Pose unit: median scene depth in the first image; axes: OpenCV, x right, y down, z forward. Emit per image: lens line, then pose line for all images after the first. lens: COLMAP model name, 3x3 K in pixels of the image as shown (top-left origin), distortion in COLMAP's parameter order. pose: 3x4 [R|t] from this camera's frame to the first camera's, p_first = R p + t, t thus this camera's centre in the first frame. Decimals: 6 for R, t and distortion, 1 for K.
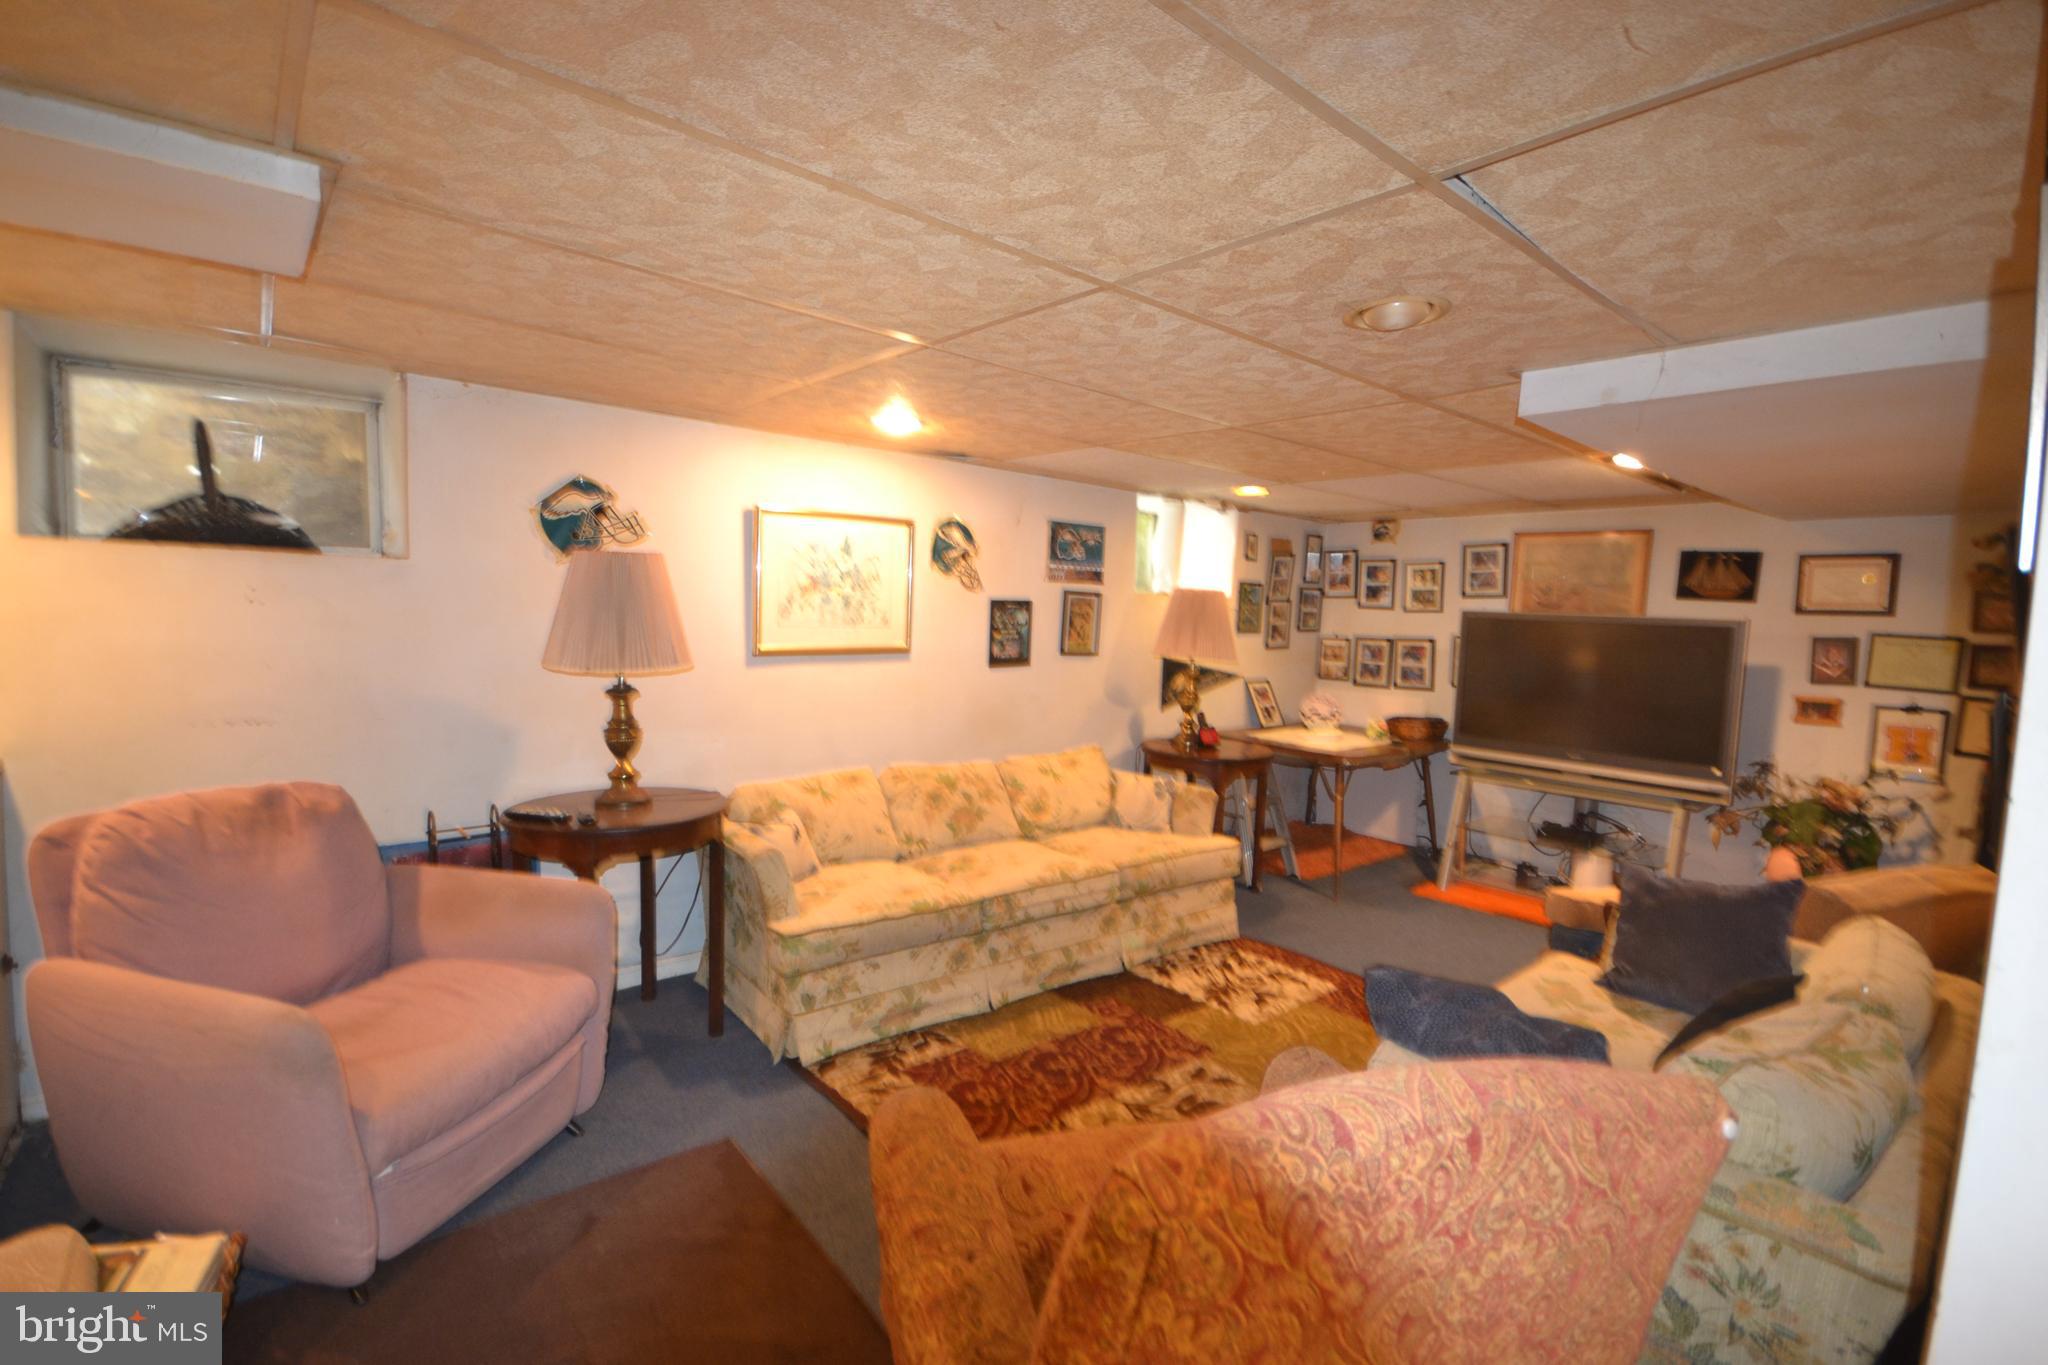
lens RADIAL K [[911.1, 0, 1015.6], [0, 911.1, 674.5], [0, 0, 1]] dist [-0.002845, -0.001294]
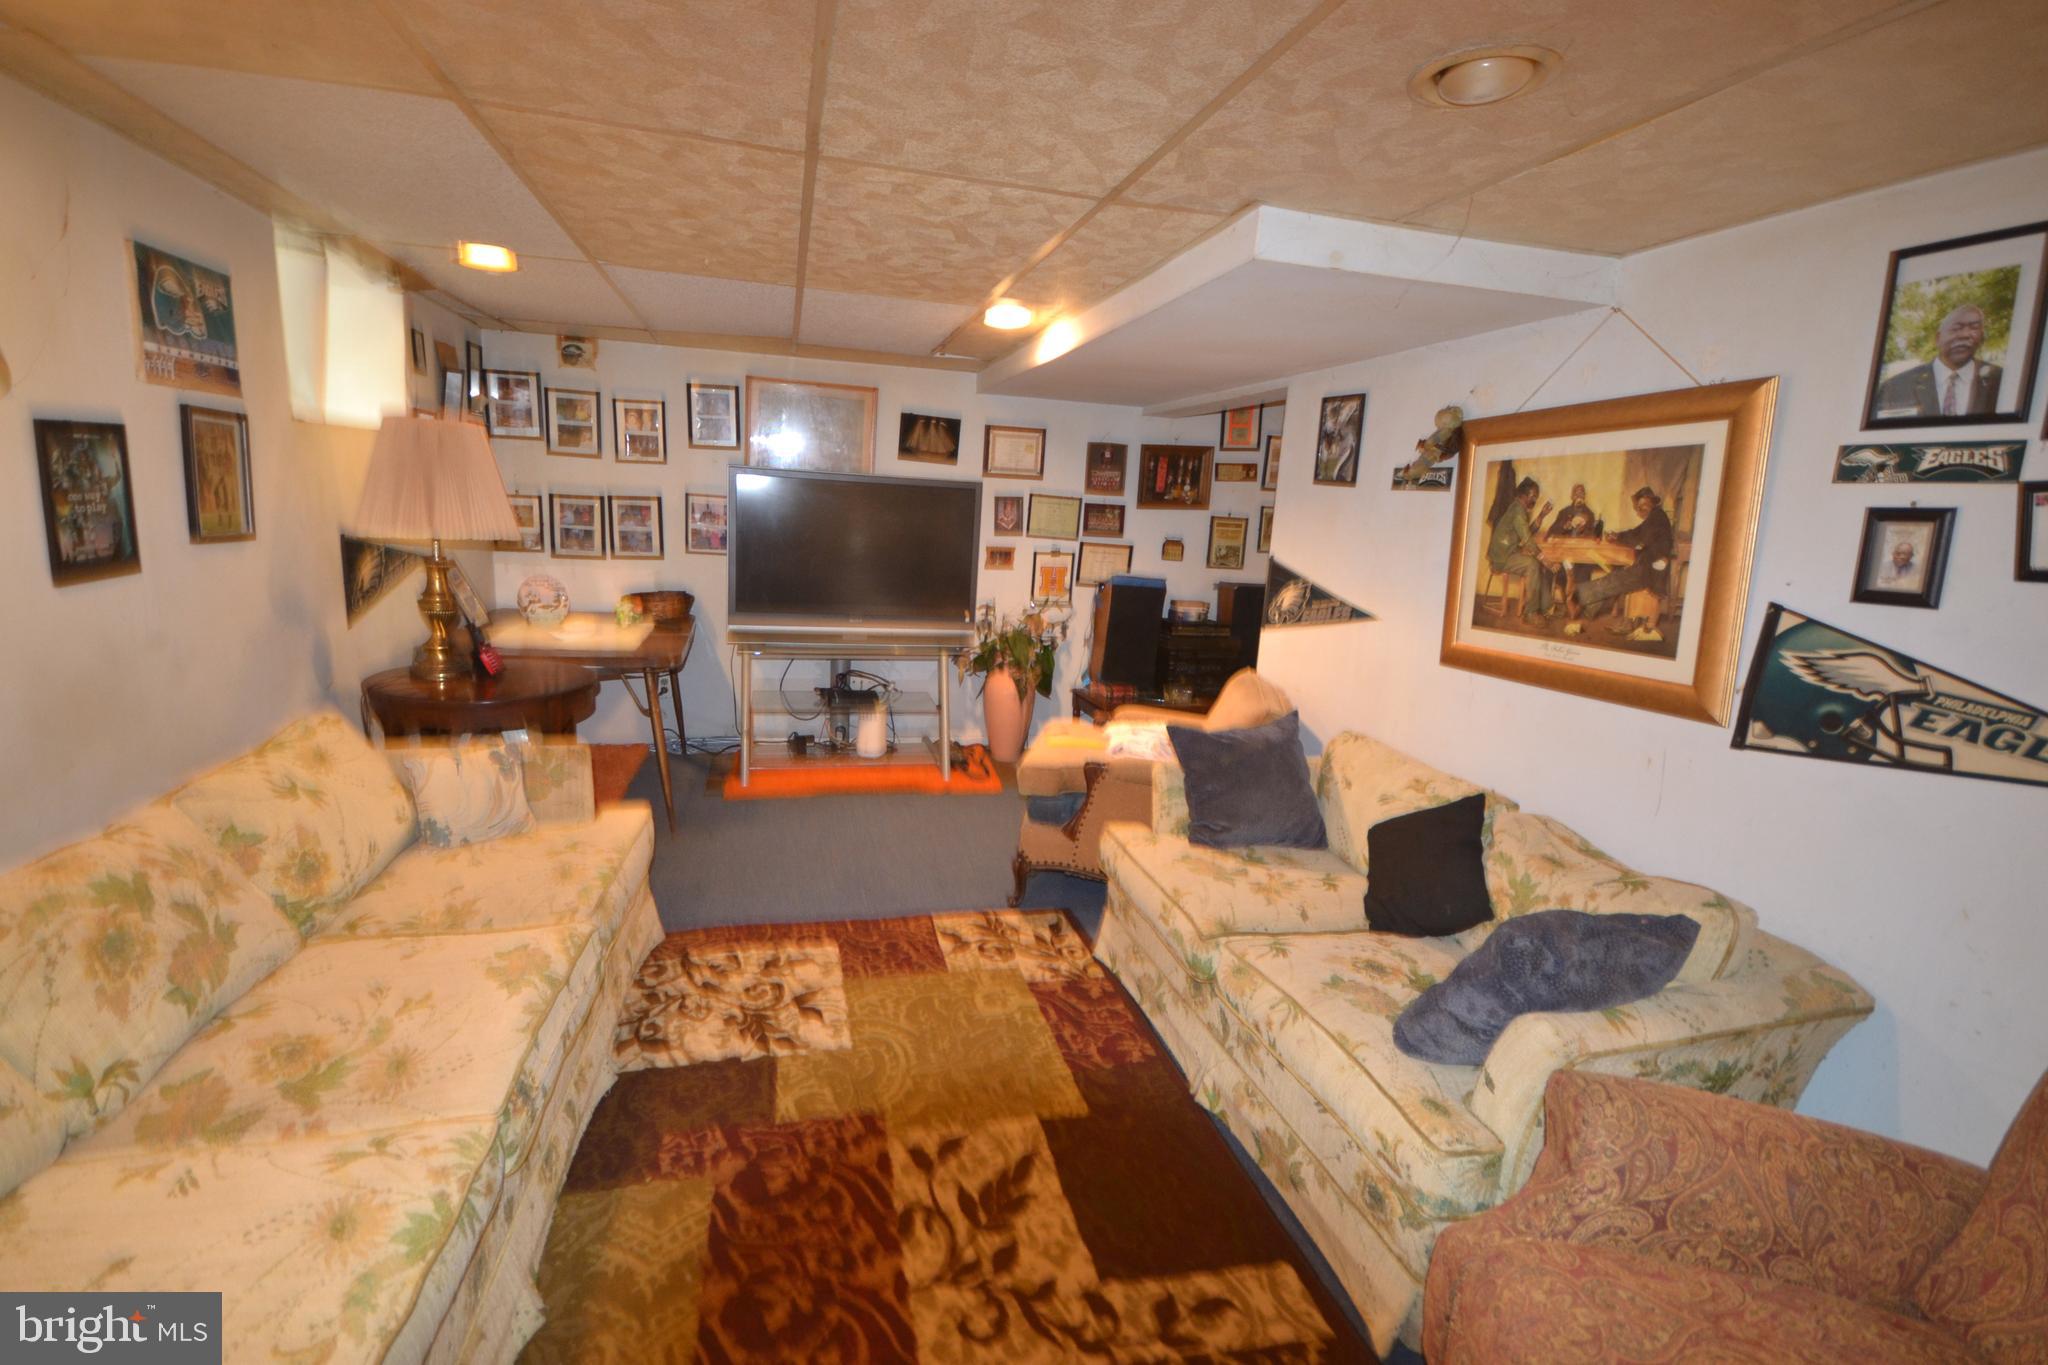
lens RADIAL K [[911.1, 0, 1015.6], [0, 911.1, 674.5], [0, 0, 1]] dist [-0.002845, -0.001294]
pose [[0.443376, -0.179142, 0.878251, -0.203439], [0.025987, 0.981982, 0.187181, -0.033790], [-0.895959, -0.060169, 0.440043, 0.429984]]
